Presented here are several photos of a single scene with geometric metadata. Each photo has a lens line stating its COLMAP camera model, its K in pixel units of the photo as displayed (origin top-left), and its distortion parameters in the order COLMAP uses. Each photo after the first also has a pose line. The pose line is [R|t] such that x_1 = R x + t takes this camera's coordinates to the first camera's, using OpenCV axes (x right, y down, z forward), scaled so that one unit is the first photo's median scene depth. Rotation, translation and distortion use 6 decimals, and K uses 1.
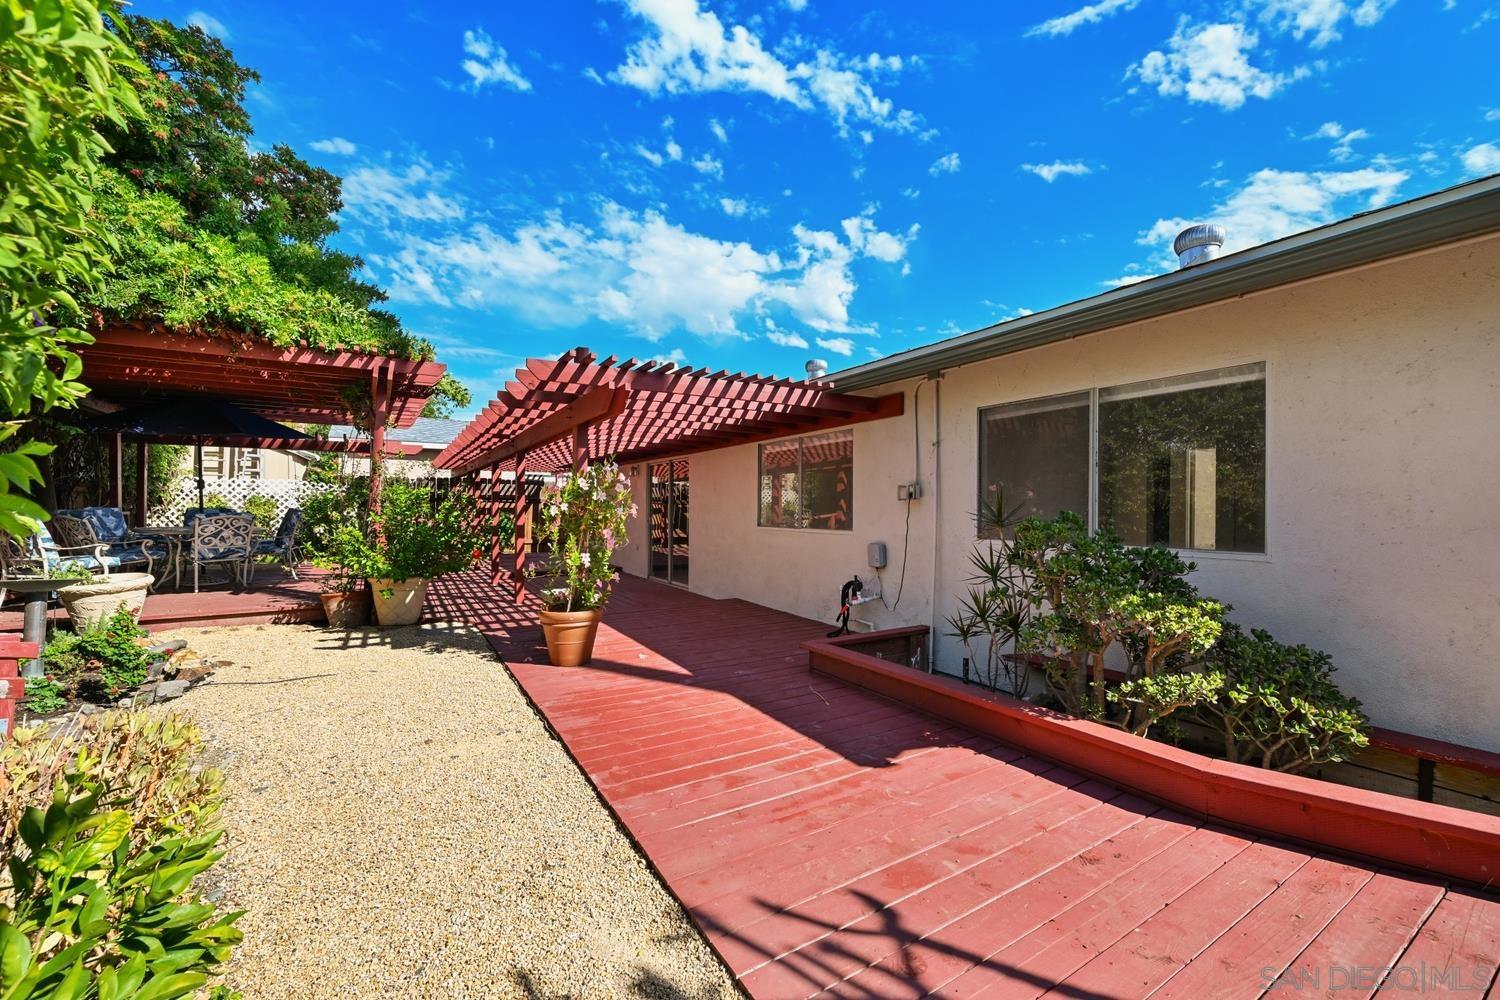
lens RADIAL K [[605.8, 0, 747.9], [0, 605.8, 505.8], [0, 0, 1]] dist [0.000227, 0.000066]
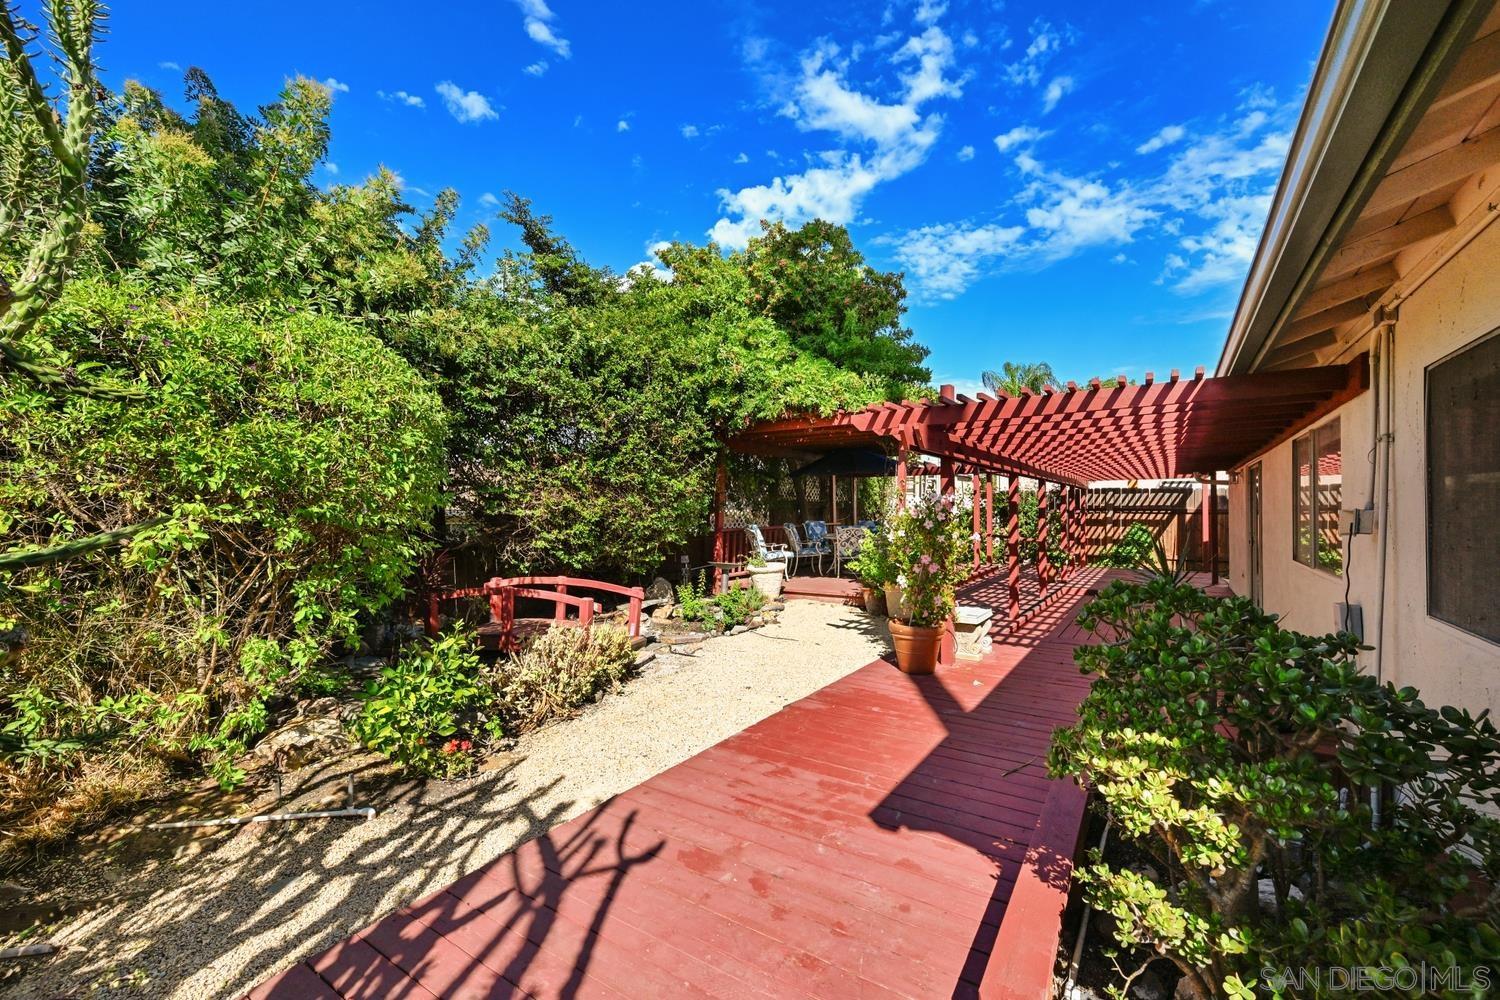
lens RADIAL K [[605.8, 0, 749.7], [0, 605.8, 507.9], [0, 0, 1]] dist [0.000227, 0.000066]
pose [[0.423583, -0.008898, -0.905813, 0.676345], [0.005928, 0.999958, -0.007051, -0.042480], [0.905838, -0.002383, 0.423618, 0.277975]]
